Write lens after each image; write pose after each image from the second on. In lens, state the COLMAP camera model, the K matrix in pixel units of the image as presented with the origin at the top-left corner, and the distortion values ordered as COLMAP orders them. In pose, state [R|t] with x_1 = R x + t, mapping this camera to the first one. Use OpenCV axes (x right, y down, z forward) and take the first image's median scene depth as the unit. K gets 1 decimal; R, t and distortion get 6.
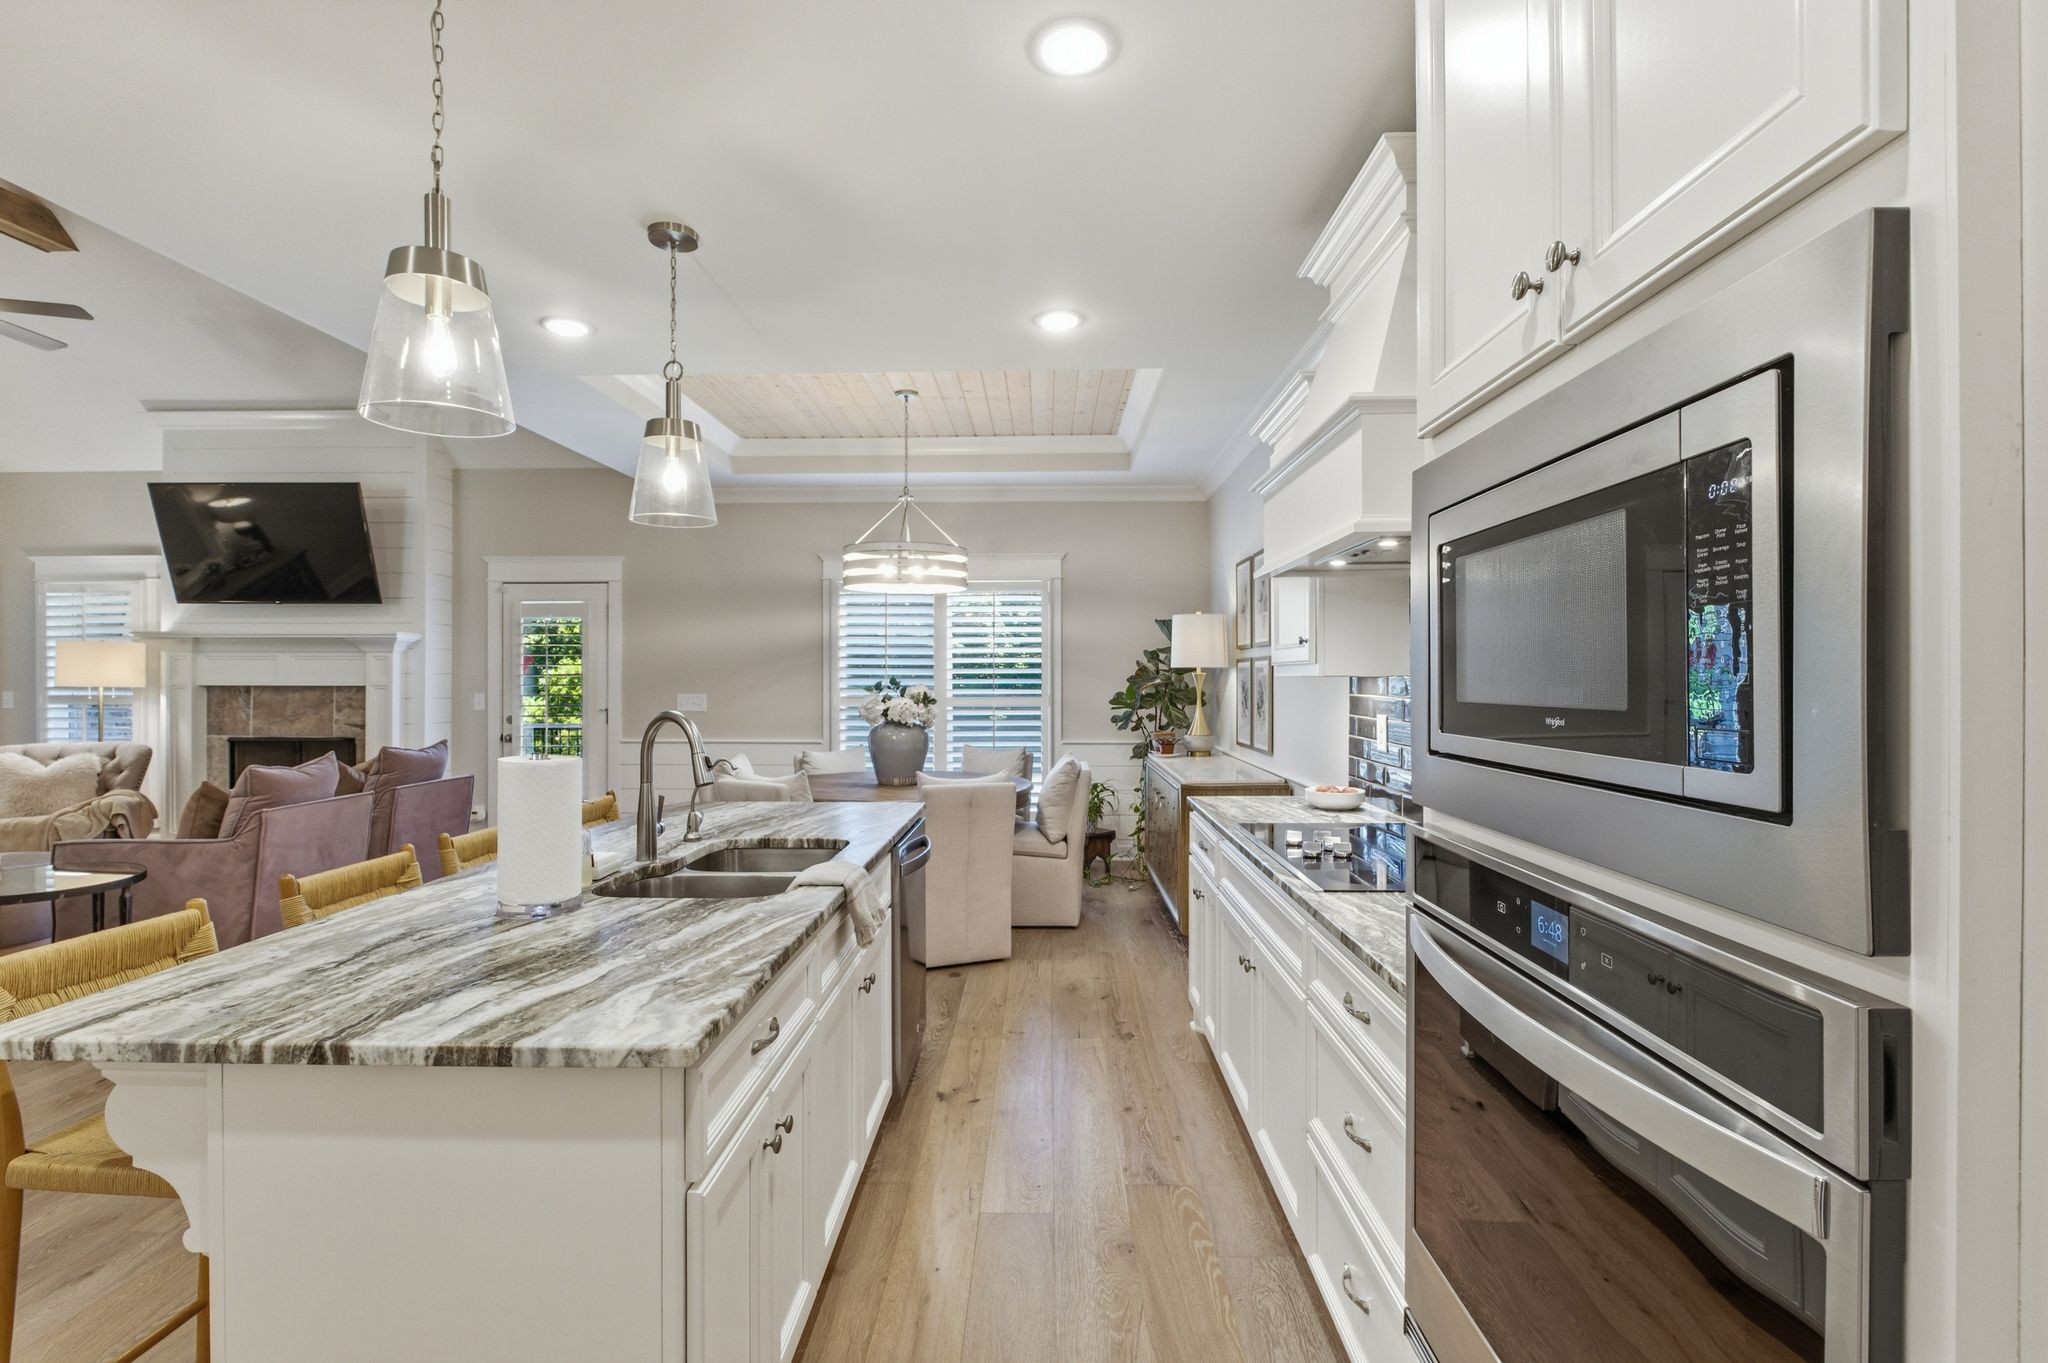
lens RADIAL K [[924.5, 0, 1030.0], [0, 924.5, 683.4], [0, 0, 1]] dist [-0.003368, -0.000613]
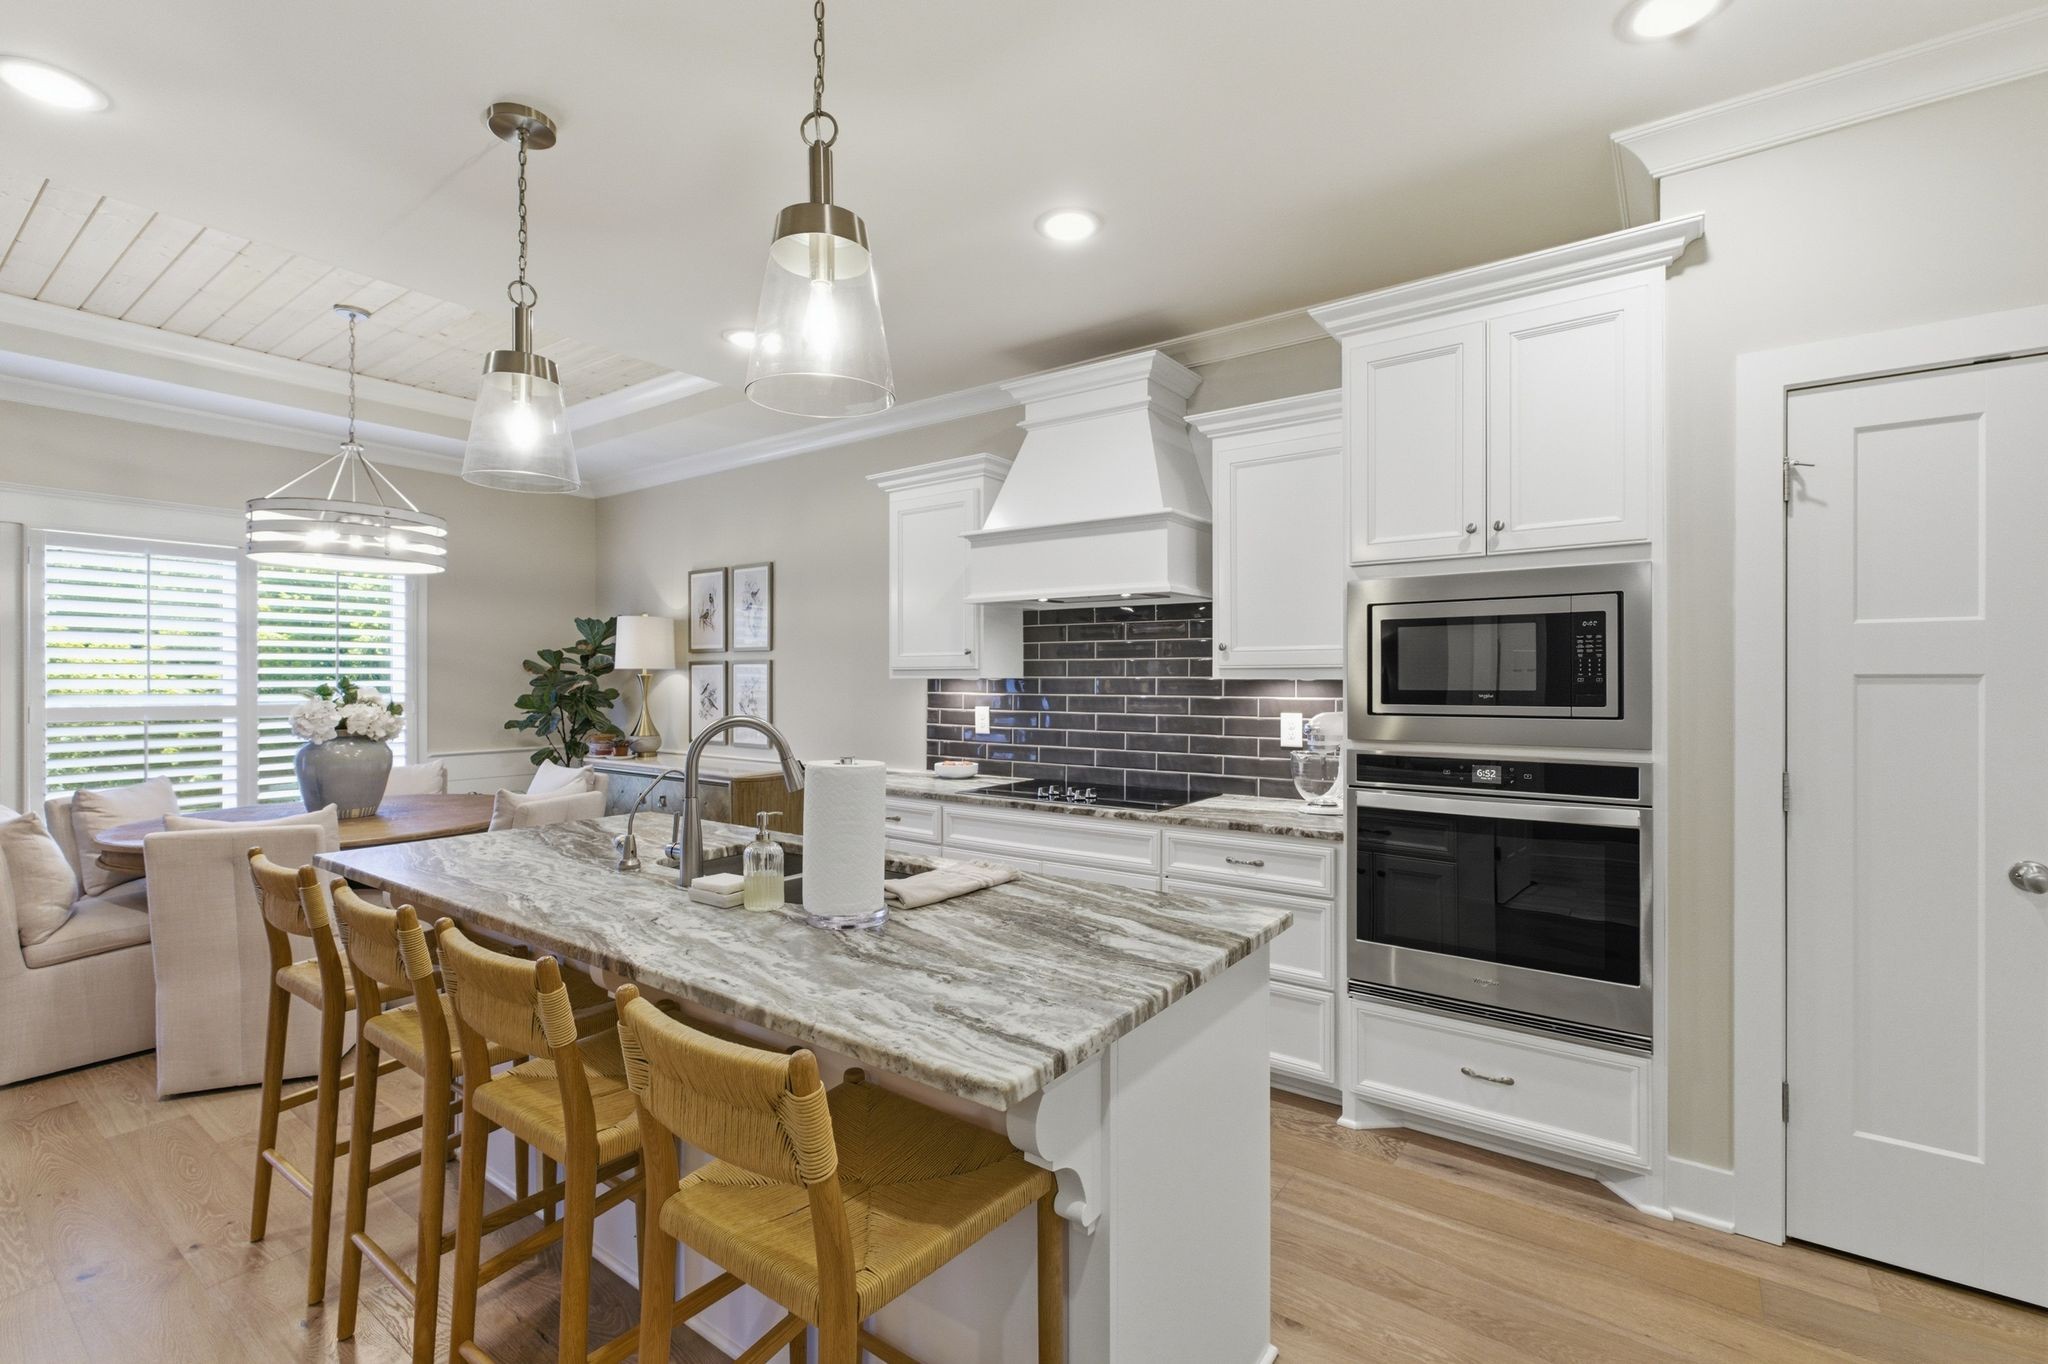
lens RADIAL K [[894.4, 0, 1023.5], [0, 894.4, 678.9], [0, 0, 1]] dist [0.000004, 0.000060]
pose [[0.572493, 0.001689, 0.819908, -0.426038], [0.004029, 0.999980, -0.004873, -0.000160], [-0.819900, 0.006093, 0.572475, 0.112695]]
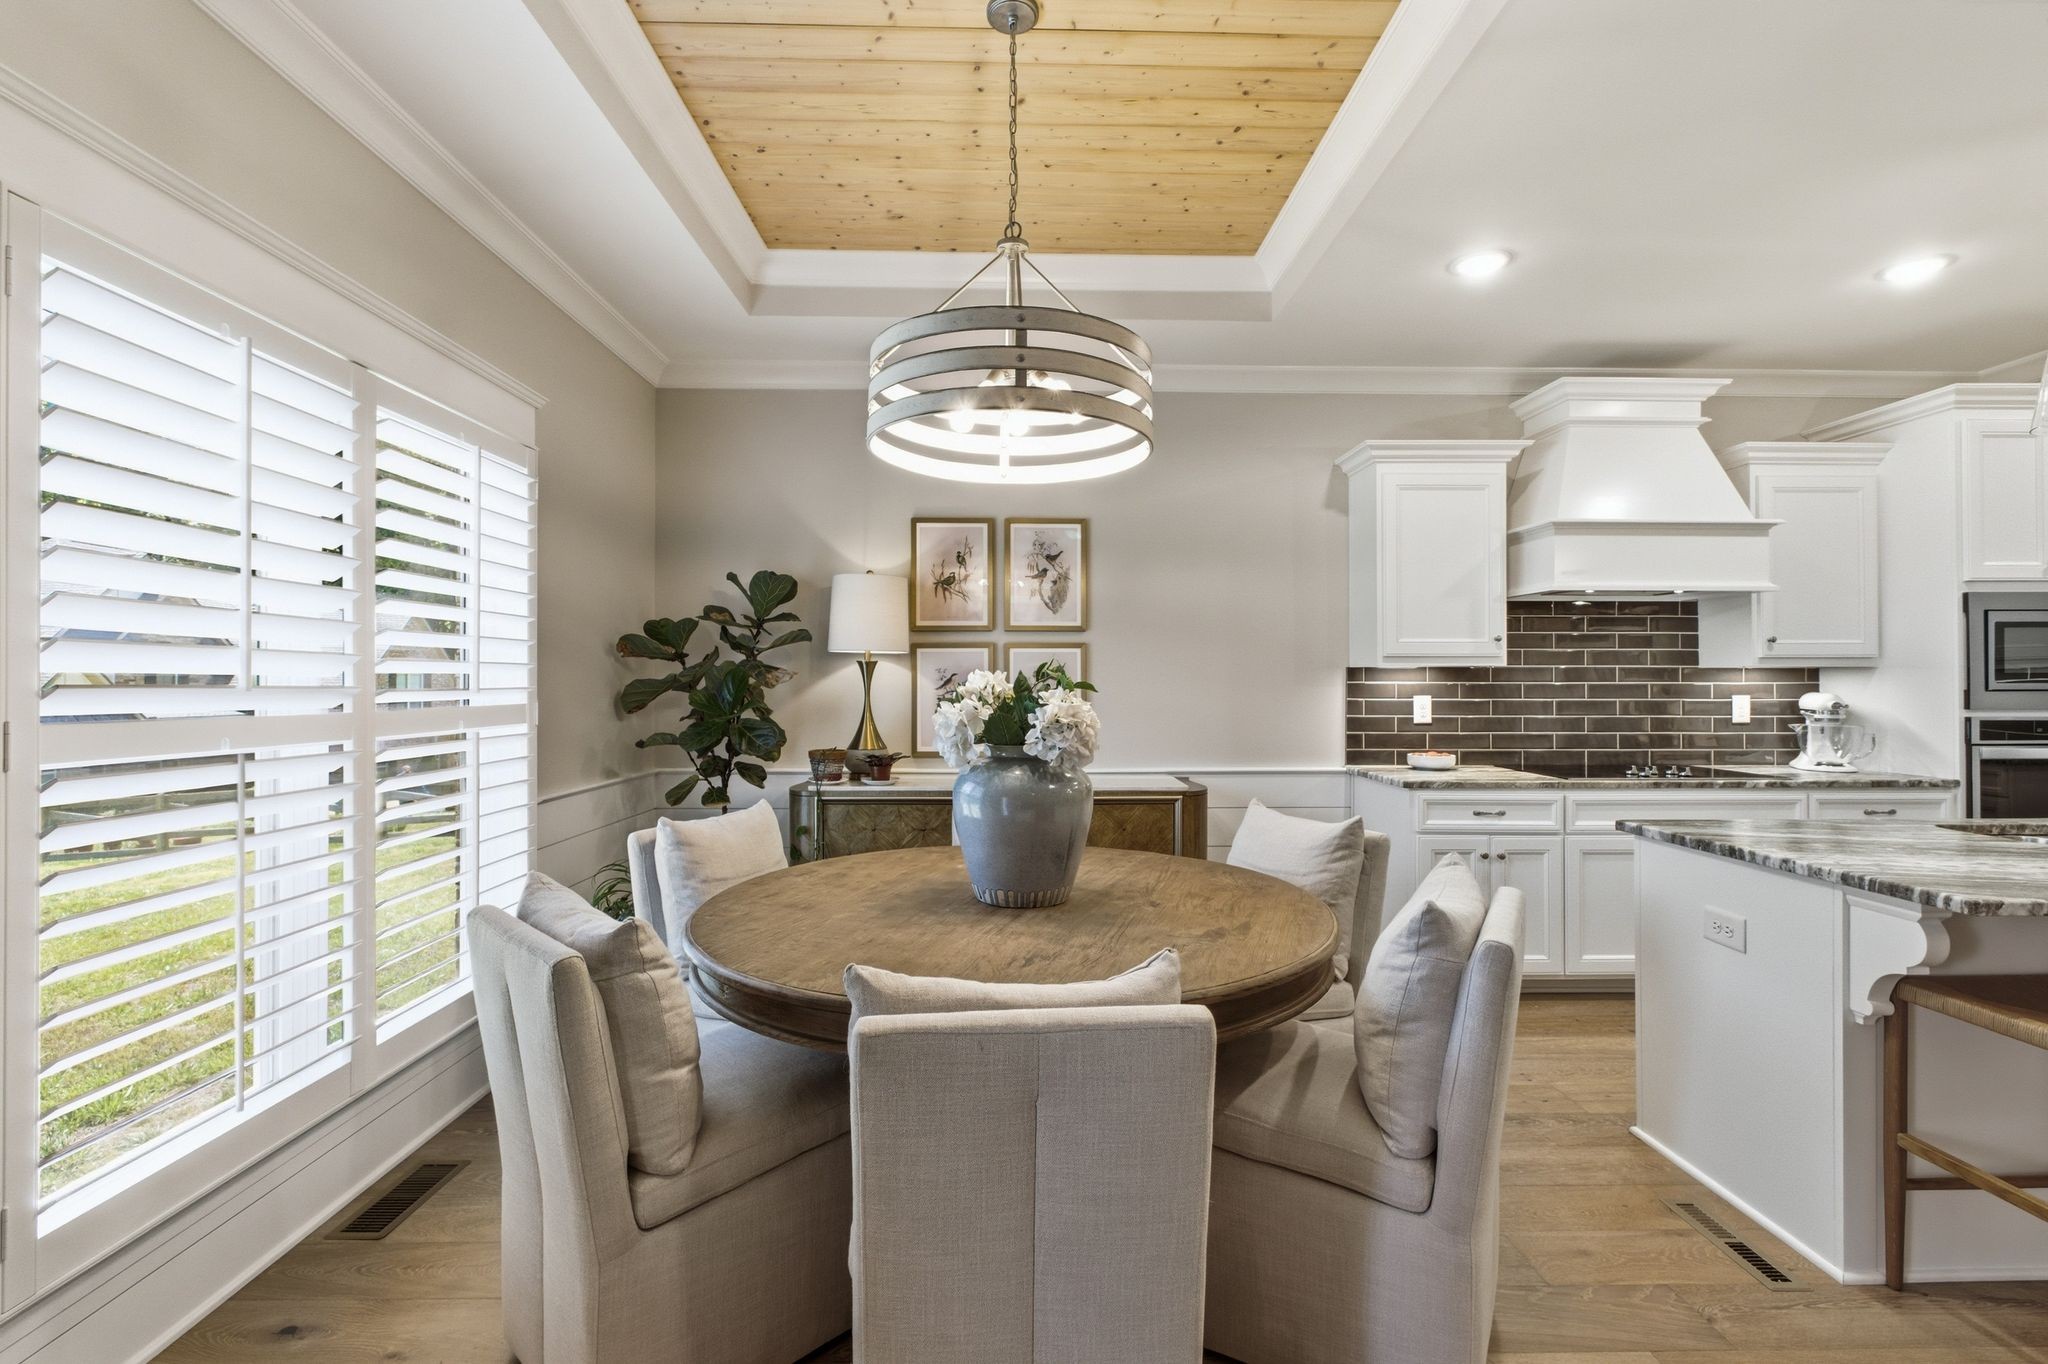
lens RADIAL K [[894.4, 0, 1023.5], [0, 894.4, 678.9], [0, 0, 1]] dist [0.000004, 0.000060]
pose [[-0.039720, 0.005610, 0.999195, -0.559141], [0.005680, 0.999969, -0.005388, 0.008658], [-0.999195, 0.005461, -0.039750, 1.016641]]
